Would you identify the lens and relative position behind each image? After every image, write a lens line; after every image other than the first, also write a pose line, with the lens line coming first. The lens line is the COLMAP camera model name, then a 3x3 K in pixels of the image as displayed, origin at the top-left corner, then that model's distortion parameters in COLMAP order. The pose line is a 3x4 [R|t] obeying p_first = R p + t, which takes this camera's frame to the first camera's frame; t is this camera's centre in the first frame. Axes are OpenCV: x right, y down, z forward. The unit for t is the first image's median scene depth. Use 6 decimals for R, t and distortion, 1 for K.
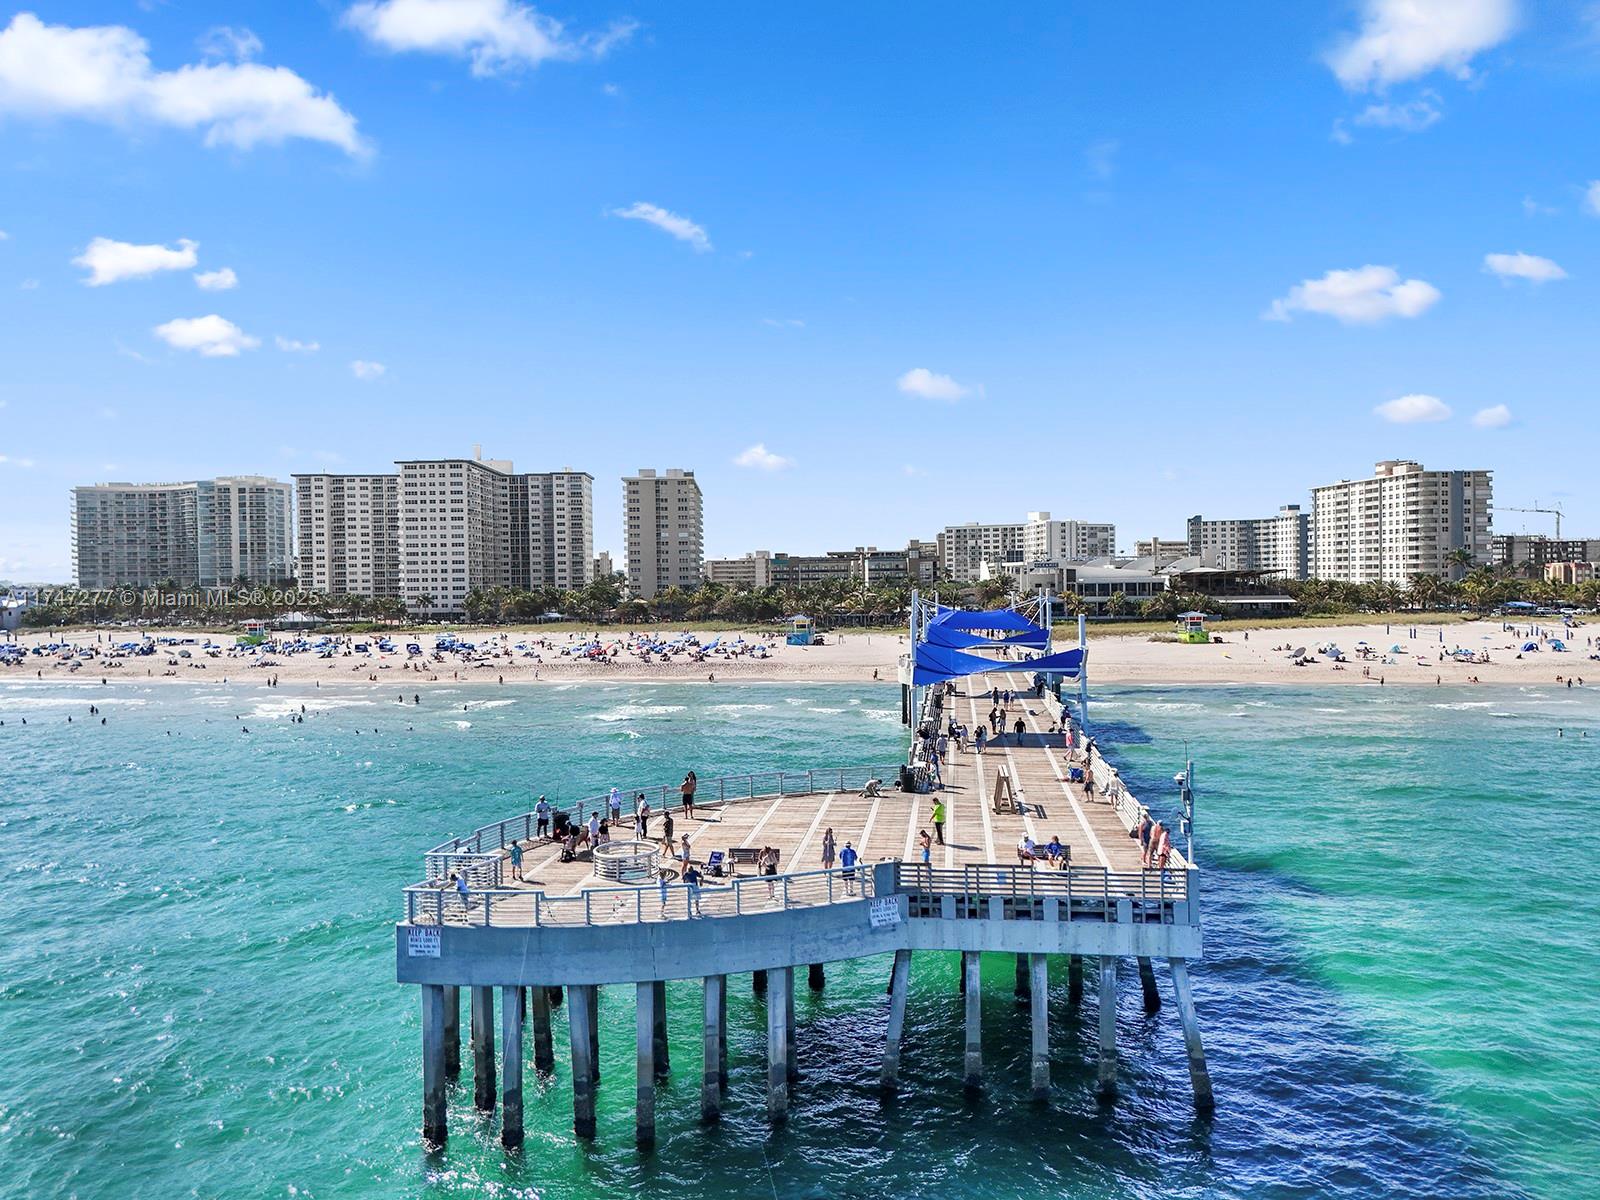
lens RADIAL K [[1186.3, 0, 802.6], [0, 1186.3, 604.1], [0, 0, 1]] dist [0.067056, -0.044060]
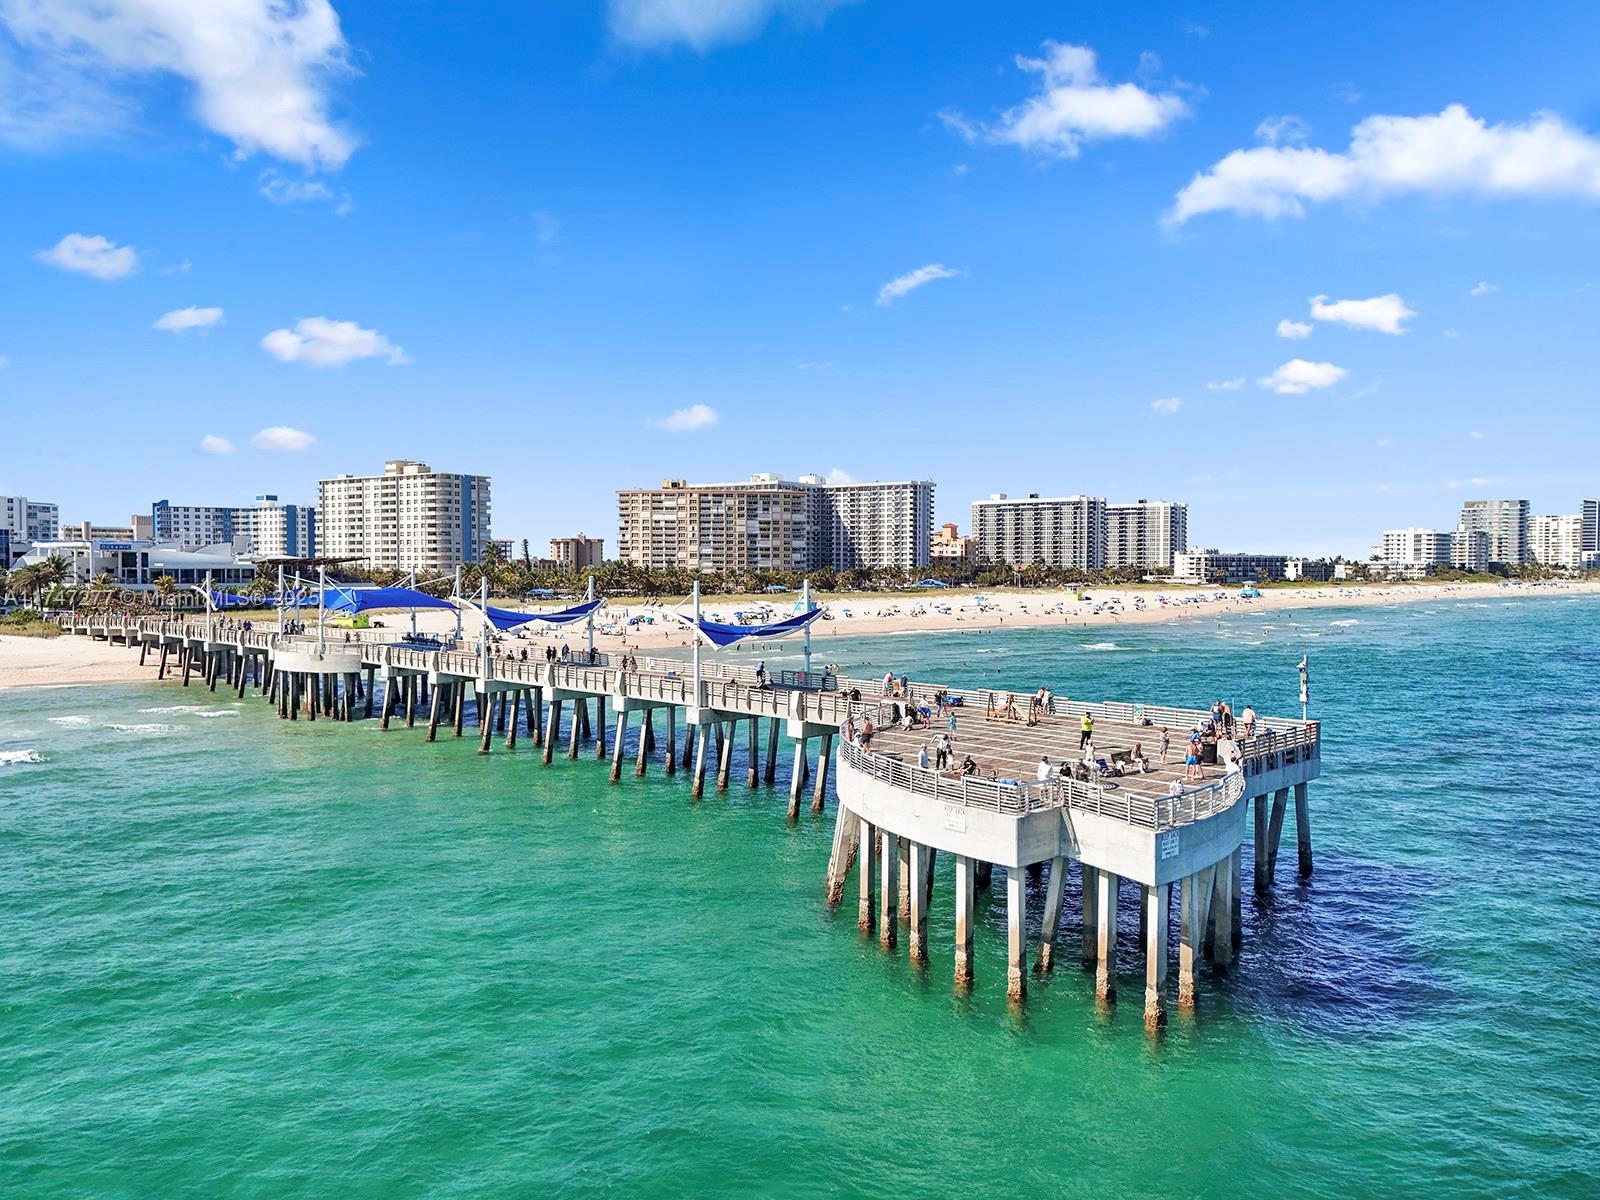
lens RADIAL K [[1186.3, 0, 795.7], [0, 1186.3, 604.4], [0, 0, 1]] dist [0.067056, -0.044060]
pose [[0.618284, -0.011241, 0.785875, -0.136415], [0.008692, 0.999934, 0.007464, 0.005129], [-0.785907, 0.002216, 0.618341, 0.060669]]
